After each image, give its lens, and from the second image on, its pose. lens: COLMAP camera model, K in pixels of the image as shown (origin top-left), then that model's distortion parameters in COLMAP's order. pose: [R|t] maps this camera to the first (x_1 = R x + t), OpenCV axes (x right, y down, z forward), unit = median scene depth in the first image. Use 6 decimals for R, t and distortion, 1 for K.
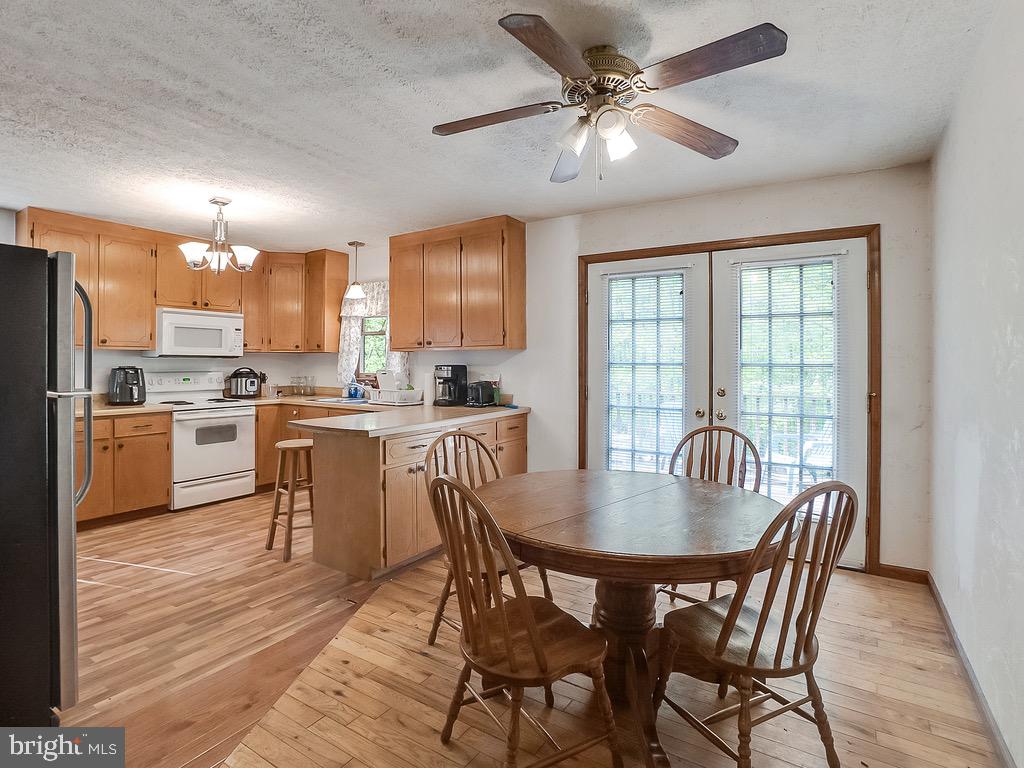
lens RADIAL K [[527.0, 0, 500.9], [0, 527.0, 359.6], [0, 0, 1]] dist [-0.054242, 0.010021]
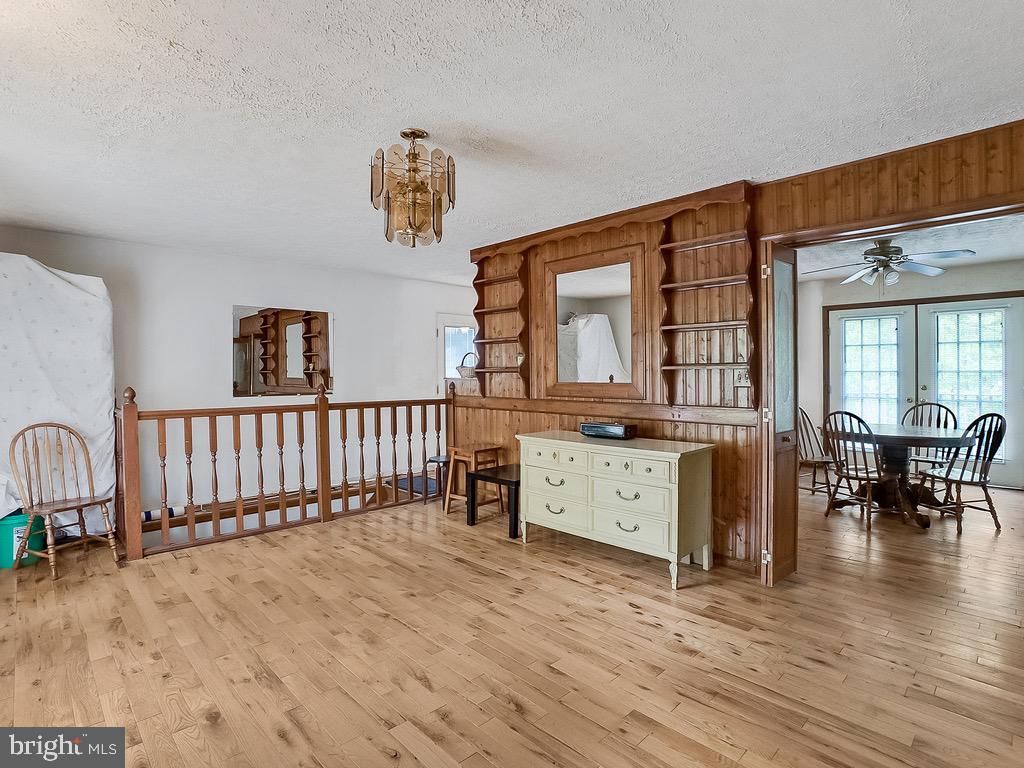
lens RADIAL K [[527.0, 0, 491.0], [0, 527.0, 376.3], [0, 0, 1]] dist [-0.054242, 0.010021]
pose [[0.971624, -0.007270, -0.236419, -0.447590], [0.009156, 0.999934, 0.006878, 0.001214], [0.236353, -0.008847, 0.971627, -0.756899]]
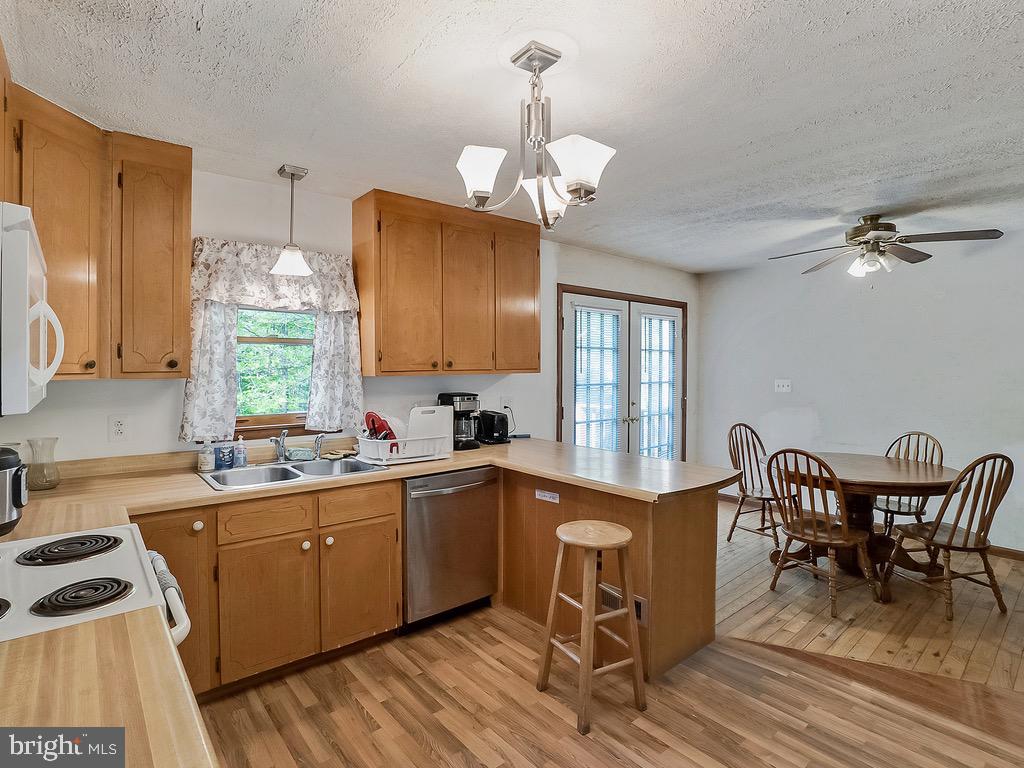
lens RADIAL K [[527.0, 0, 492.9], [0, 527.0, 367.0], [0, 0, 1]] dist [-0.054242, 0.010021]
pose [[0.301075, -0.005275, 0.953586, -0.830833], [-0.004455, 0.999966, 0.006938, -0.034248], [-0.953590, -0.006337, 0.301041, 0.757093]]
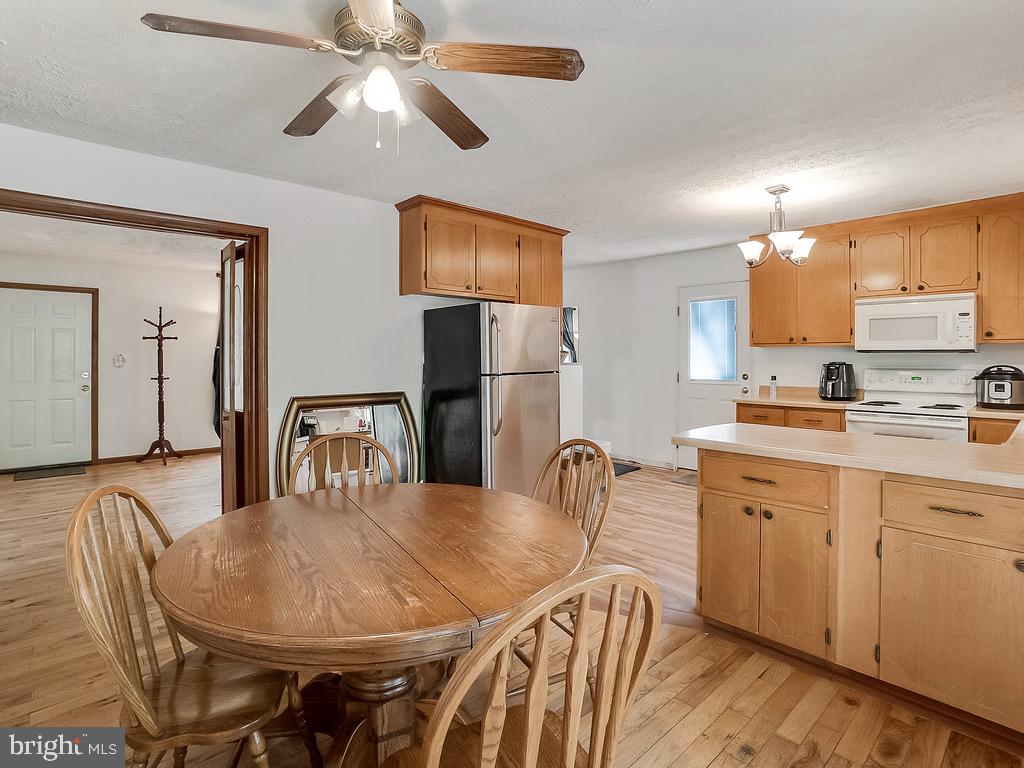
lens RADIAL K [[527.0, 0, 493.8], [0, 527.0, 369.9], [0, 0, 1]] dist [-0.054242, 0.010021]
pose [[-0.248708, 0.021466, -0.968341, 0.428060], [0.008324, 0.999765, 0.020024, 0.002240], [0.968543, -0.003080, -0.248828, 0.605325]]
